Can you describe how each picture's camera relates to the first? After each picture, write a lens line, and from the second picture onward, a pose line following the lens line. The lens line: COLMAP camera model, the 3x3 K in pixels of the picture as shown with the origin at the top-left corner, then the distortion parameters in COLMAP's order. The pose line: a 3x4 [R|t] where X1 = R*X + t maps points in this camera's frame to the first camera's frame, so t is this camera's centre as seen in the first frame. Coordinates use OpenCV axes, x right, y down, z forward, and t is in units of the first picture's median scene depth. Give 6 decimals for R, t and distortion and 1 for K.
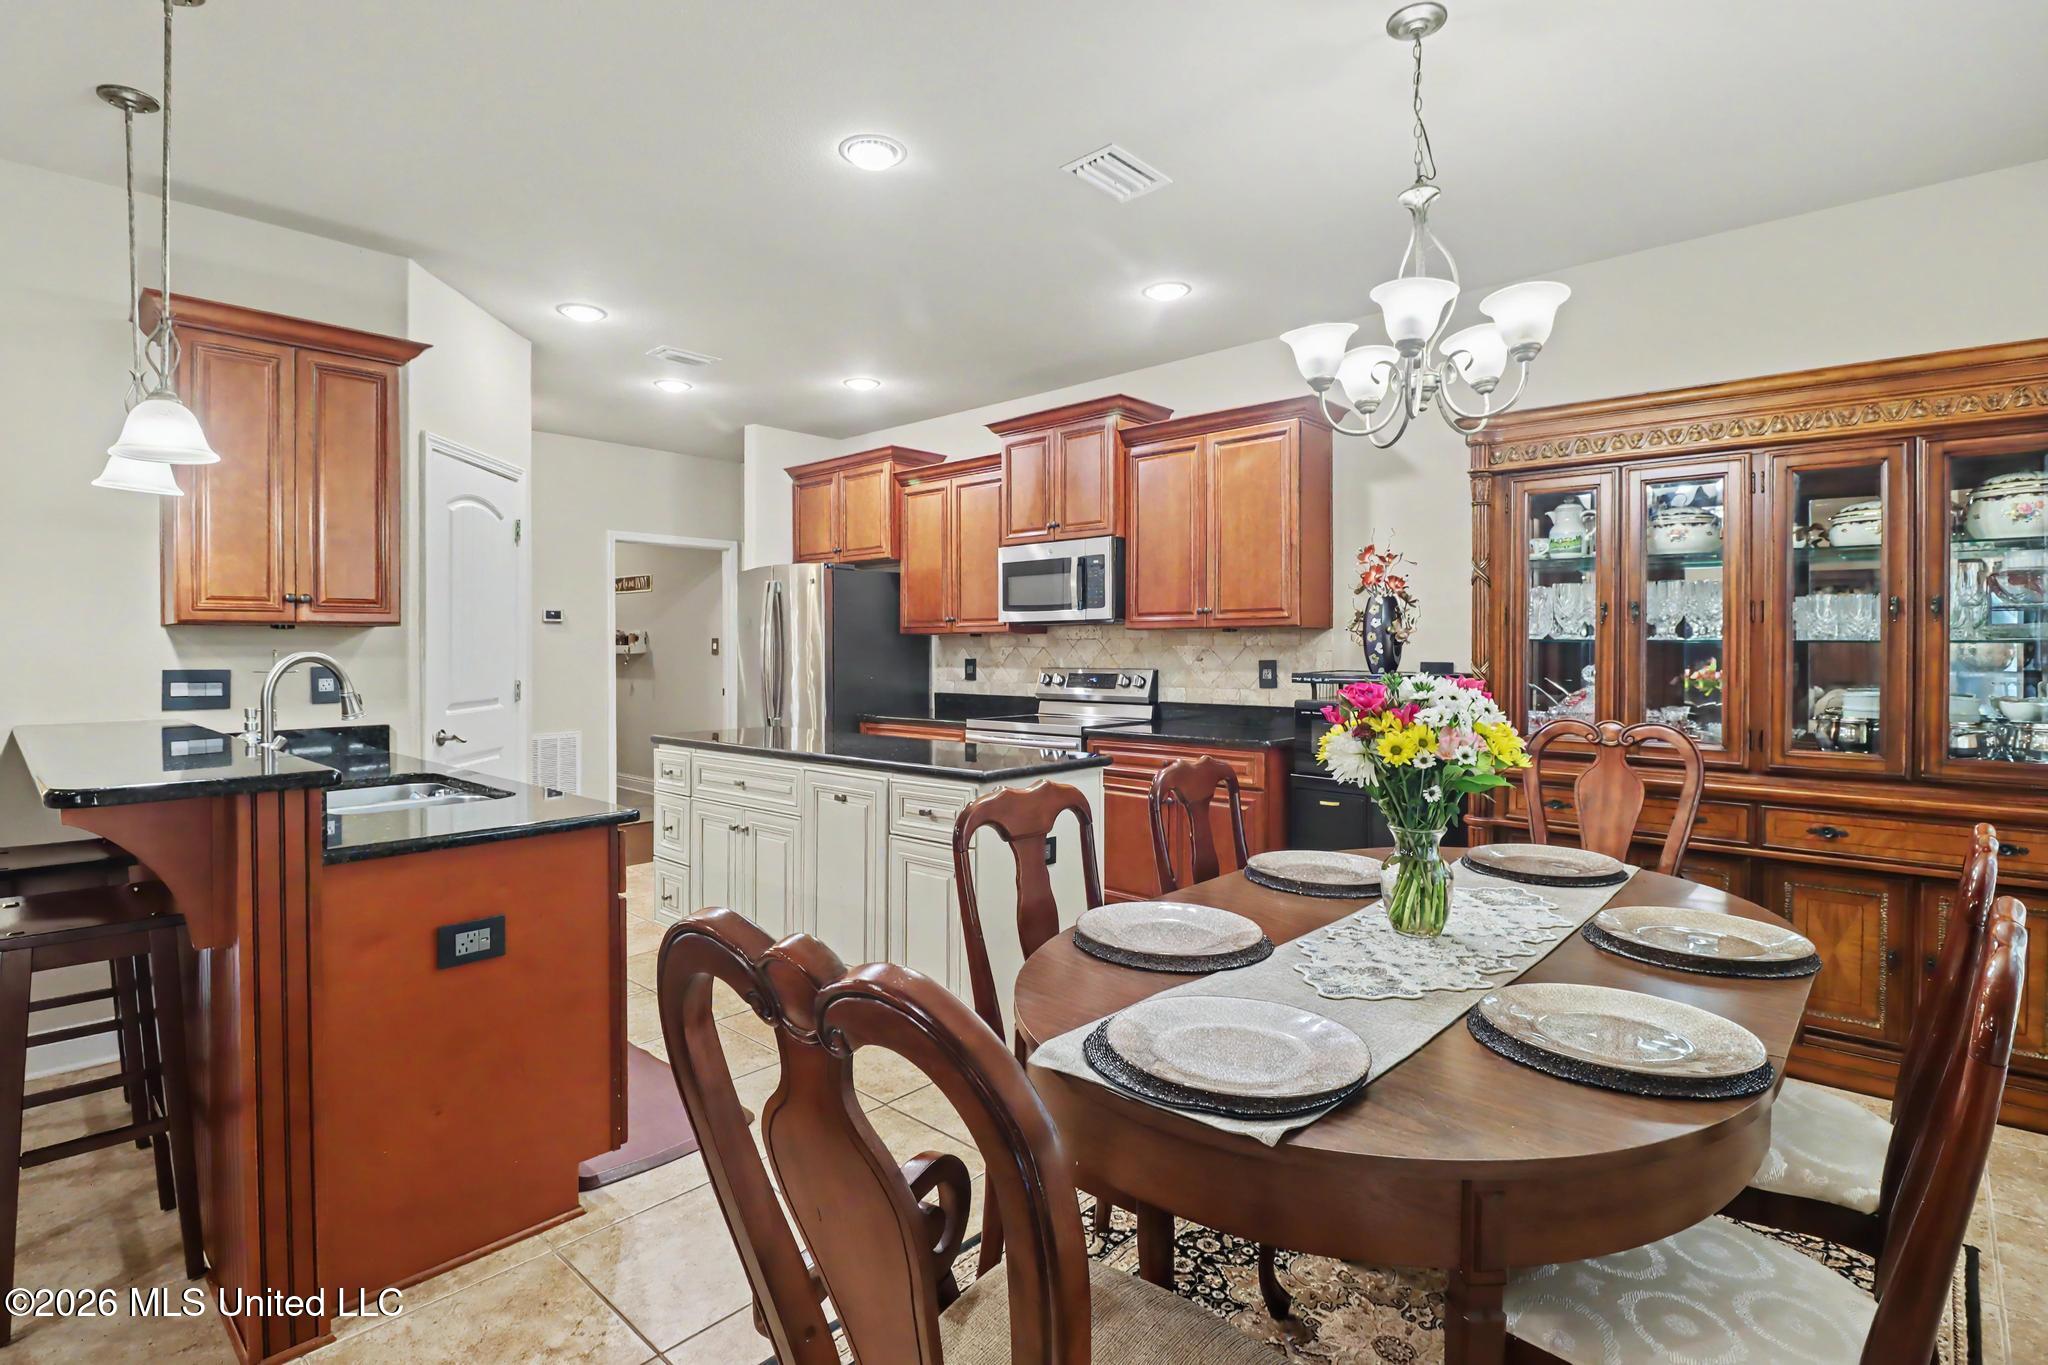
lens RADIAL K [[993.4, 0, 1015.5], [0, 993.4, 675.3], [0, 0, 1]] dist [-0.007215, -0.007517]
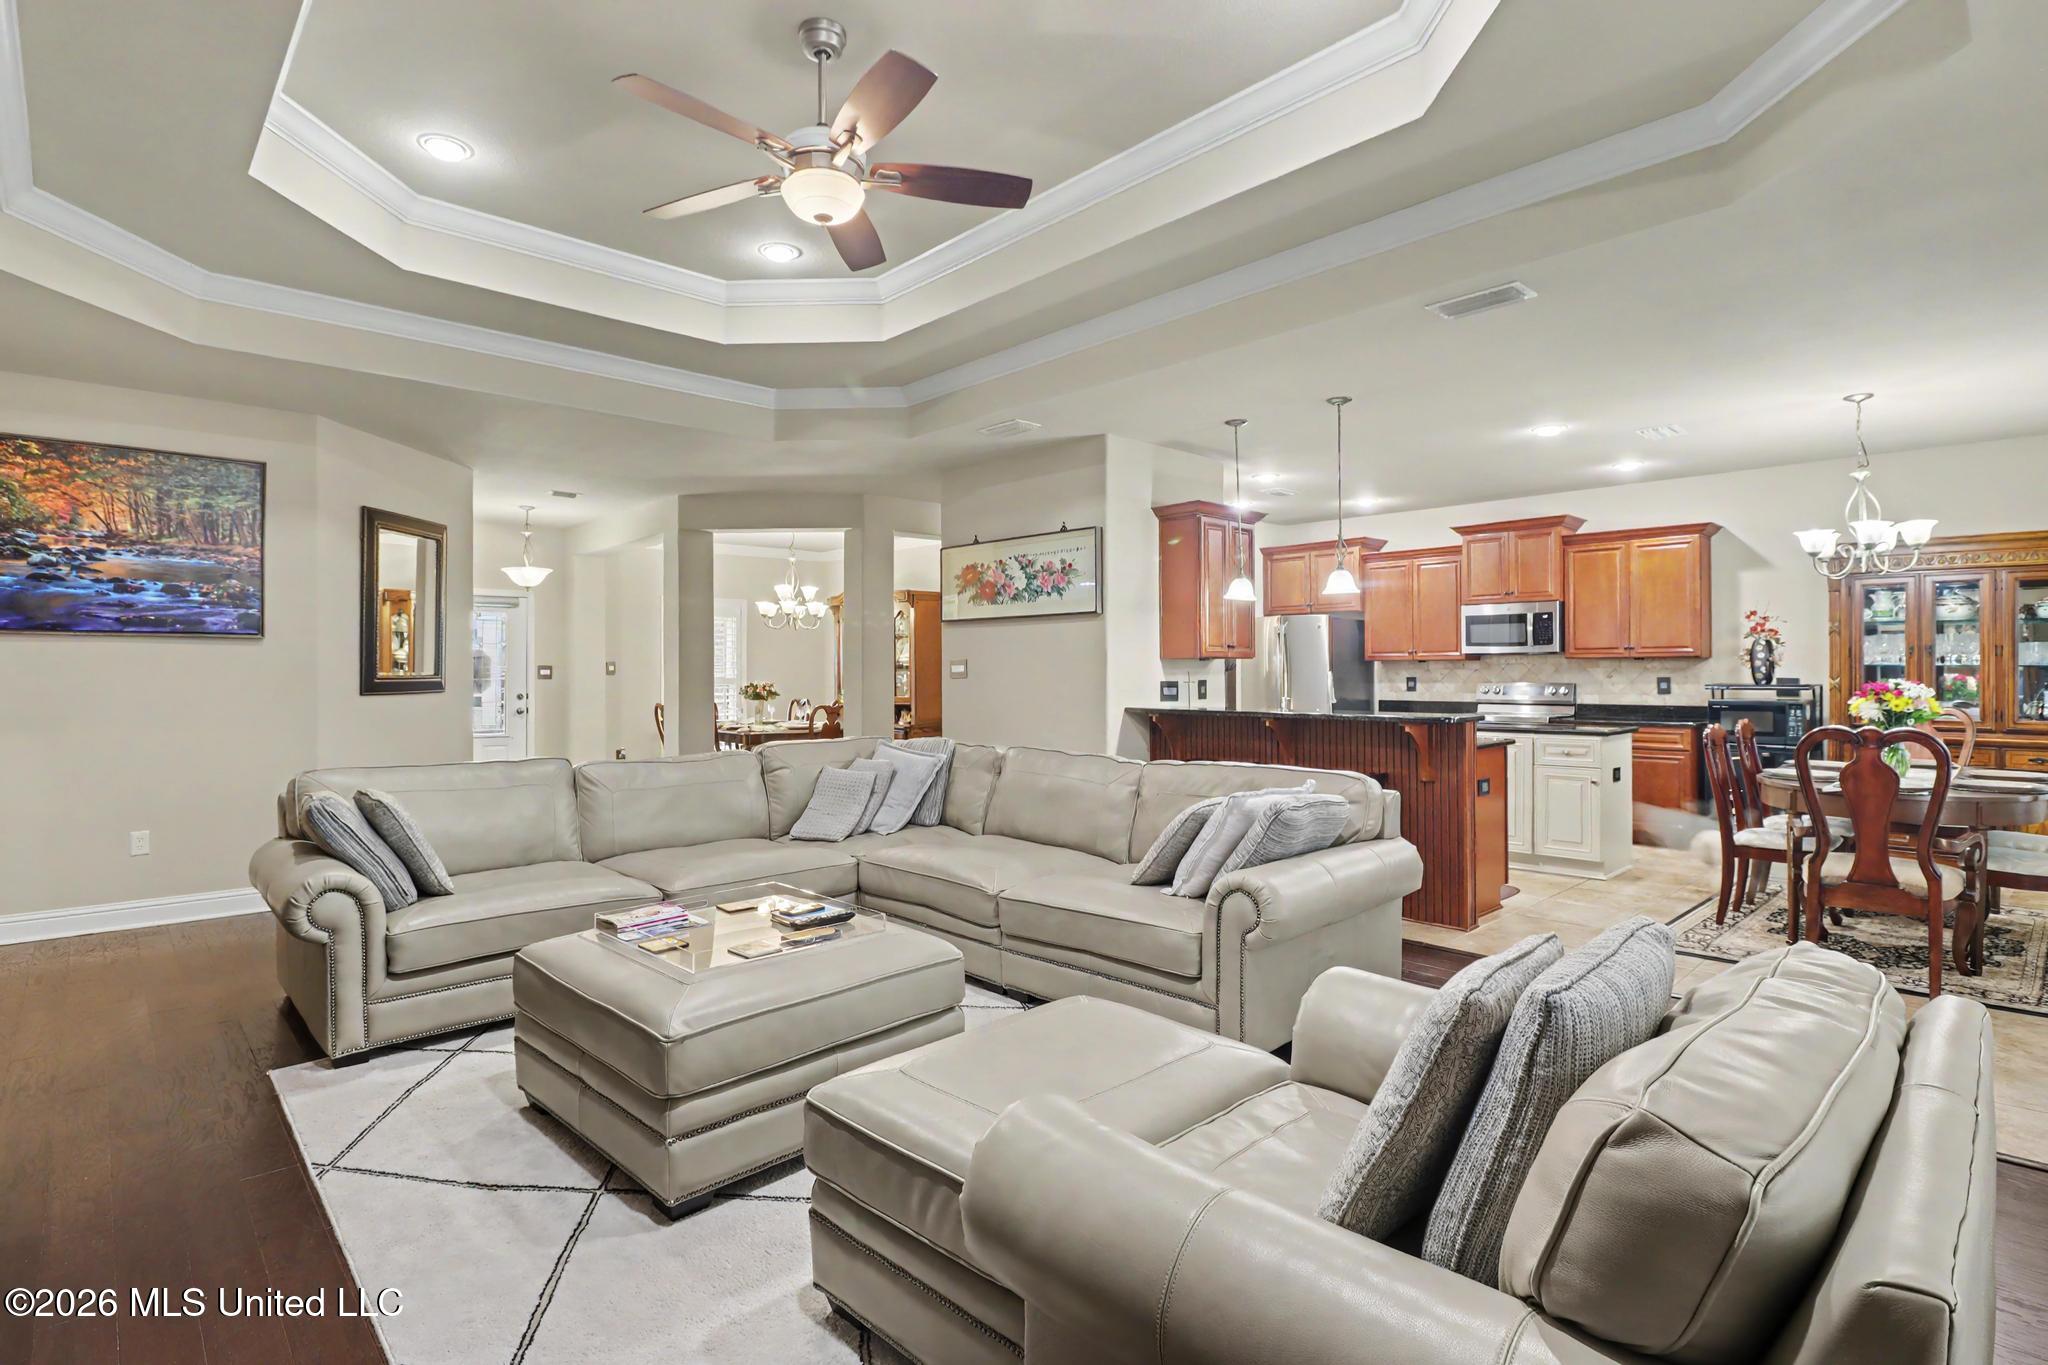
lens RADIAL K [[993.4, 0, 1033.1], [0, 993.4, 691.4], [0, 0, 1]] dist [-0.007215, -0.007517]
pose [[0.997728, -0.000268, -0.067376, -0.687962], [-0.000146, 0.999981, -0.006144, 0.019156], [0.067377, 0.006140, 0.997709, -0.714071]]
